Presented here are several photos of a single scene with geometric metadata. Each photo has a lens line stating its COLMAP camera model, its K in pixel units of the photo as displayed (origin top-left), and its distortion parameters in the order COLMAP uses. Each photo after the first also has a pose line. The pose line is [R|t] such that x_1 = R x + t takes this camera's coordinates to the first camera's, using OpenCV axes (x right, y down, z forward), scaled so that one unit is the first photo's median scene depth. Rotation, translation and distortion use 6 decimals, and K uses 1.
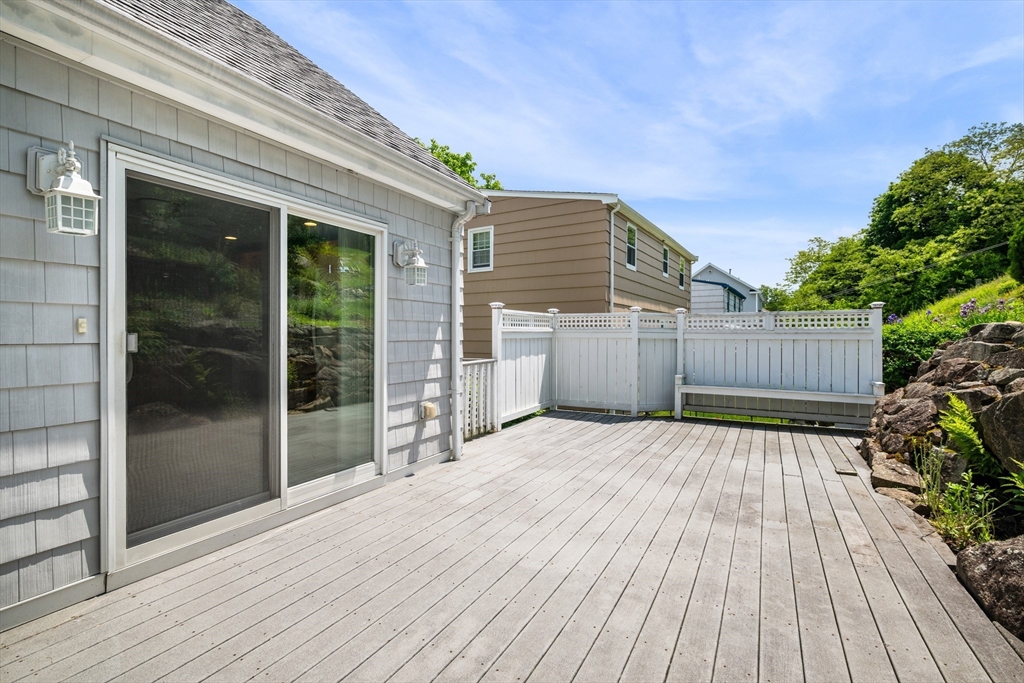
lens RADIAL K [[456.1, 0, 509.5], [0, 456.1, 333.6], [0, 0, 1]] dist [-0.000275, -0.000494]
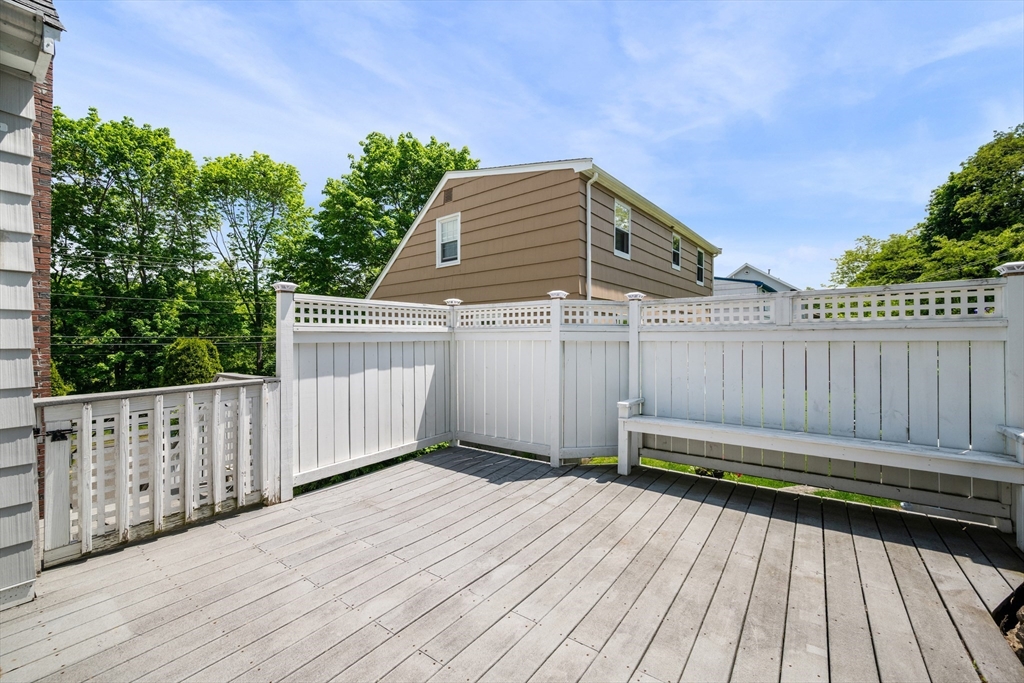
lens RADIAL K [[408.7, 0, 515.0], [0, 408.7, 334.9], [0, 0, 1]] dist [0.000139, 0.000317]
pose [[0.993191, -0.008237, -0.116207, 0.160464], [0.007518, 0.999950, -0.006622, 0.003032], [0.116256, 0.005703, 0.993203, 0.246688]]
